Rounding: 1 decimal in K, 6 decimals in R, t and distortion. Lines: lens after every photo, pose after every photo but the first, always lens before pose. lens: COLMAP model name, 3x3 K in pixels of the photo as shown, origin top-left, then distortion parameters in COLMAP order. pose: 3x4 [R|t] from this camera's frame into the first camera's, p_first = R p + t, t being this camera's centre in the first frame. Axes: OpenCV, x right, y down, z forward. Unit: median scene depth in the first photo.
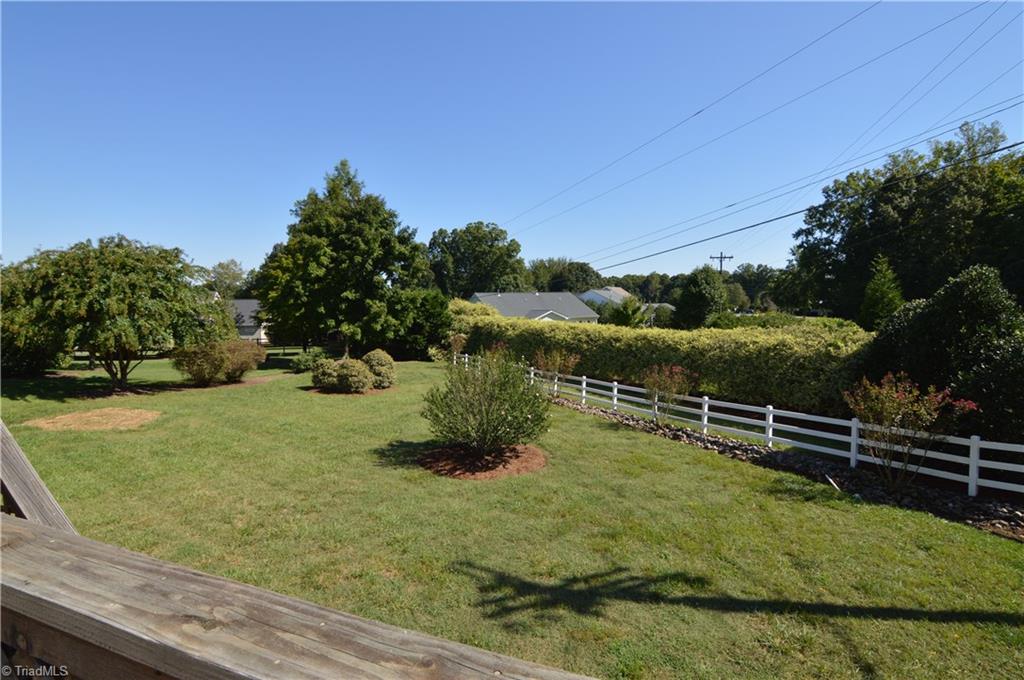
lens RADIAL K [[520.9, 0, 508.6], [0, 520.9, 348.1], [0, 0, 1]] dist [0.000022, -0.000001]
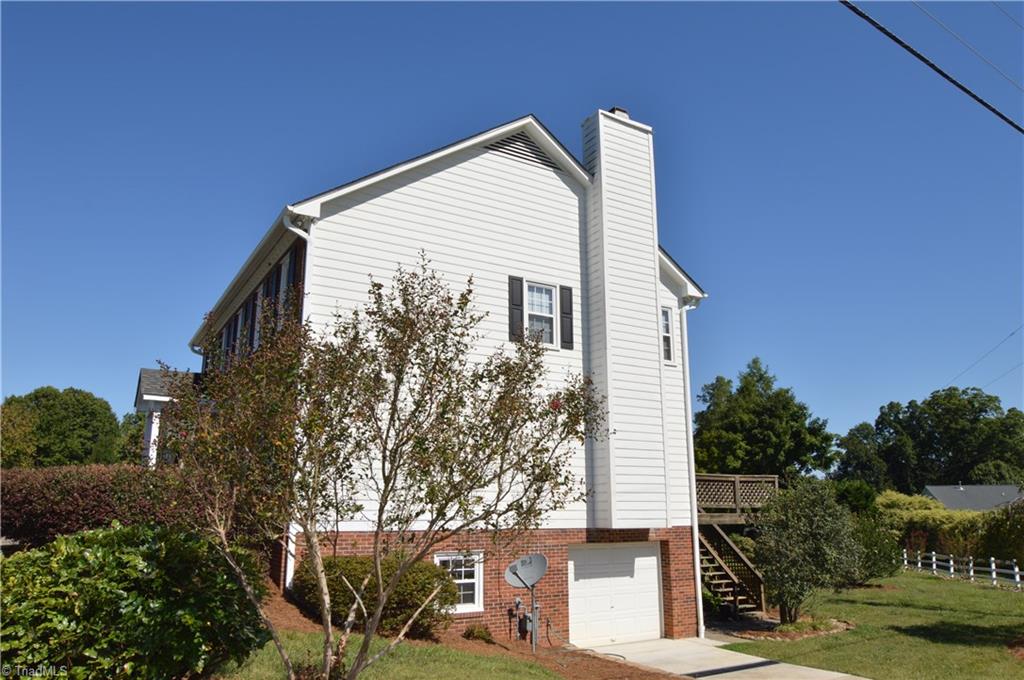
lens RADIAL K [[719.2, 0, 512.1], [0, 719.2, 352.1], [0, 0, 1]] dist [-0.026193, -0.005785]
pose [[0.804745, -0.115464, -0.582283, 0.136933], [-0.062989, 0.958754, -0.277170, 0.063143], [0.590270, 0.259729, 0.764279, -0.410243]]
